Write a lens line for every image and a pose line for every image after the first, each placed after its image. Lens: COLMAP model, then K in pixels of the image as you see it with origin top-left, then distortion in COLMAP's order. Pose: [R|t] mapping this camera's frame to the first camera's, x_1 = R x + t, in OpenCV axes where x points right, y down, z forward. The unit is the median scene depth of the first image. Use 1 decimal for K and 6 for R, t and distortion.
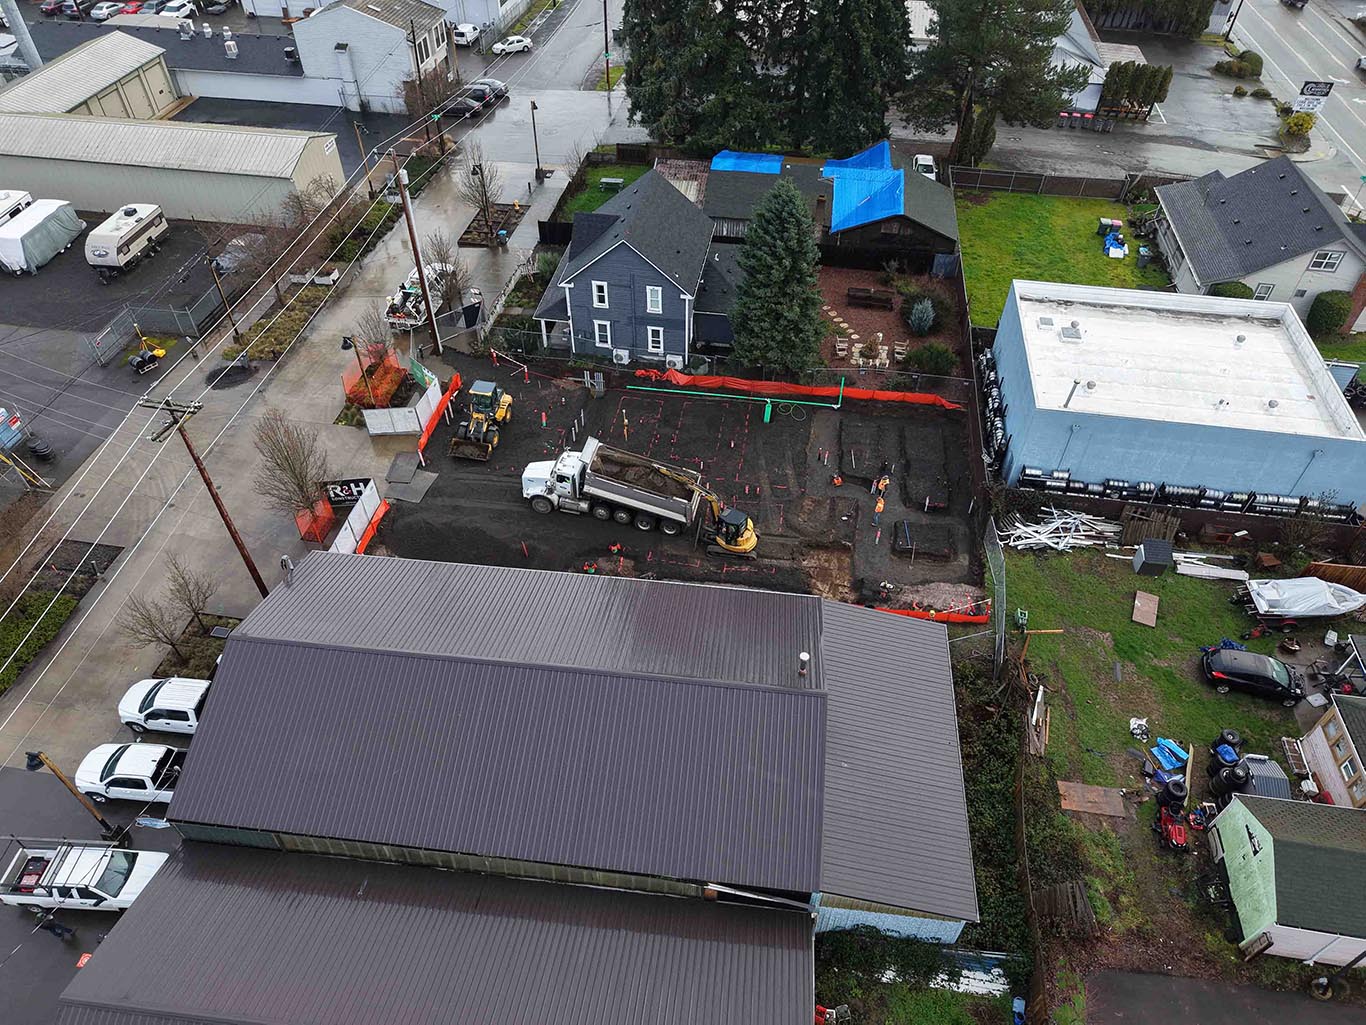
lens RADIAL K [[913.7, 0, 683.0], [0, 913.7, 512.5], [0, 0, 1]] dist [-0.002543, -0.005176]
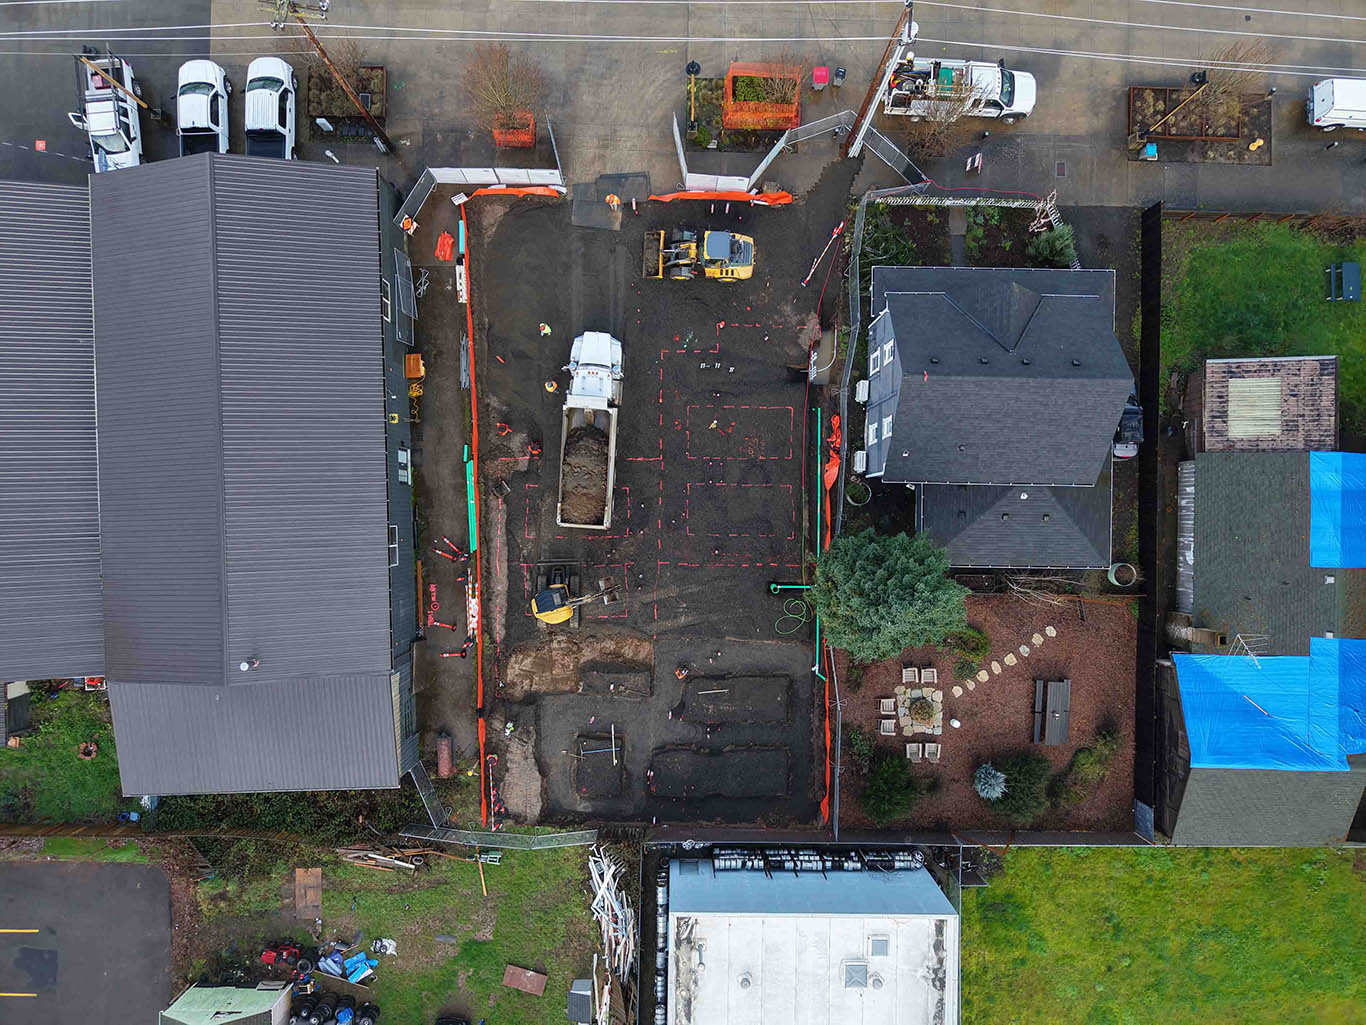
lens RADIAL K [[913.7, 0, 683.0], [0, 913.7, 512.5], [0, 0, 1]] dist [-0.002543, -0.005176]
pose [[0.146213, 0.988978, -0.023347, 0.035243], [-0.700062, 0.120116, 0.703907, -0.751190], [0.698952, -0.086576, 0.709909, 0.414323]]
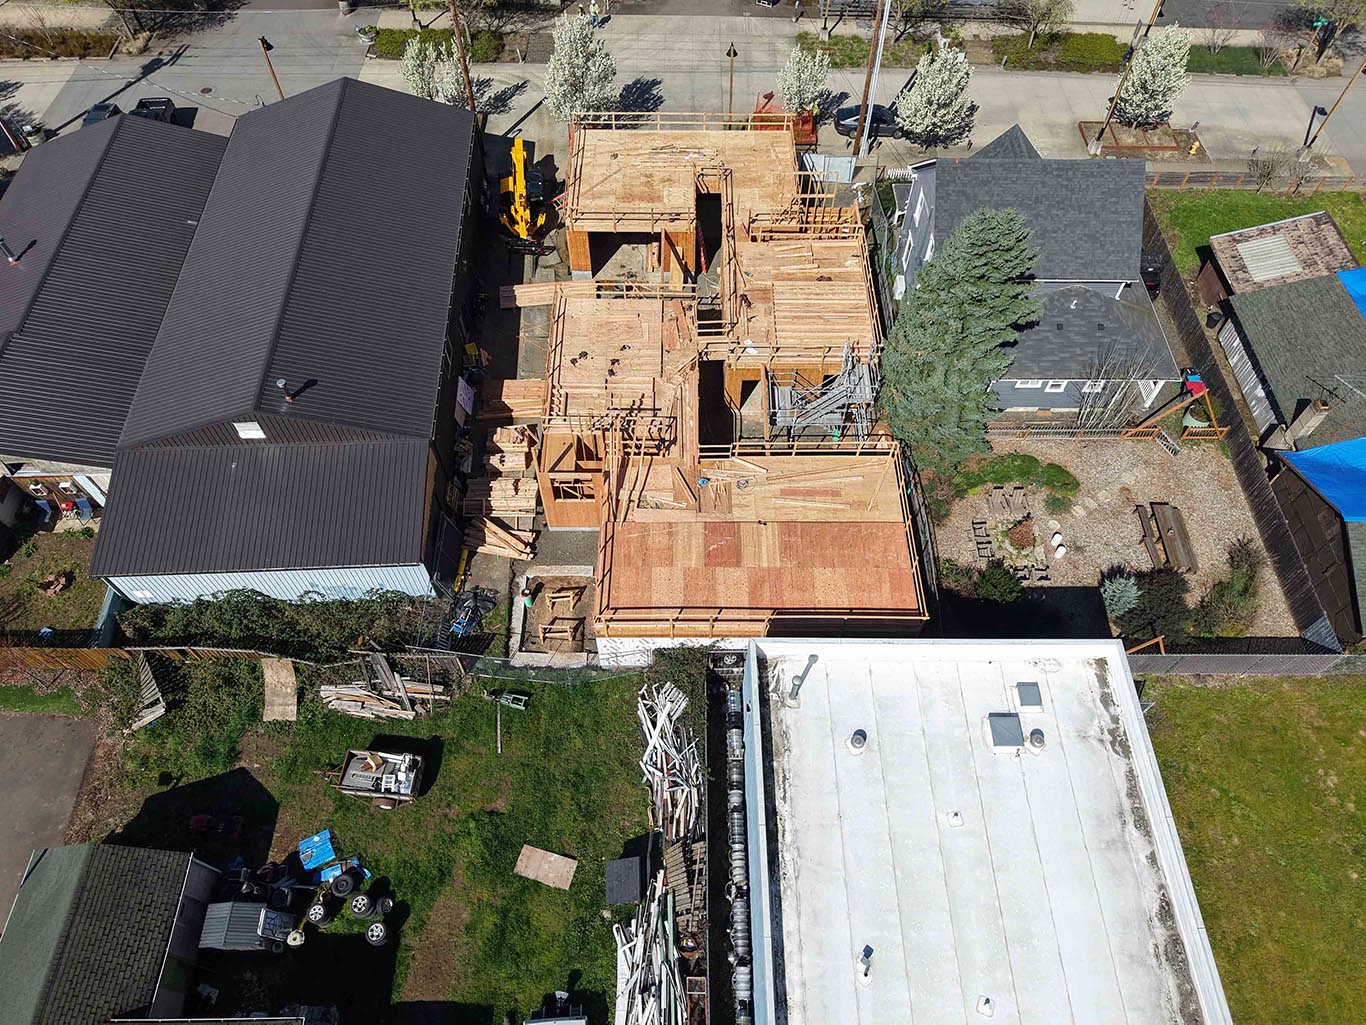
lens RADIAL K [[913.7, 0, 683.0], [0, 913.7, 512.5], [0, 0, 1]] dist [-0.002543, -0.005176]
pose [[0.159058, 0.812950, -0.560189, 0.660633], [-0.691805, 0.496587, 0.524221, -0.464229], [0.704349, 0.304160, 0.641389, 0.487353]]
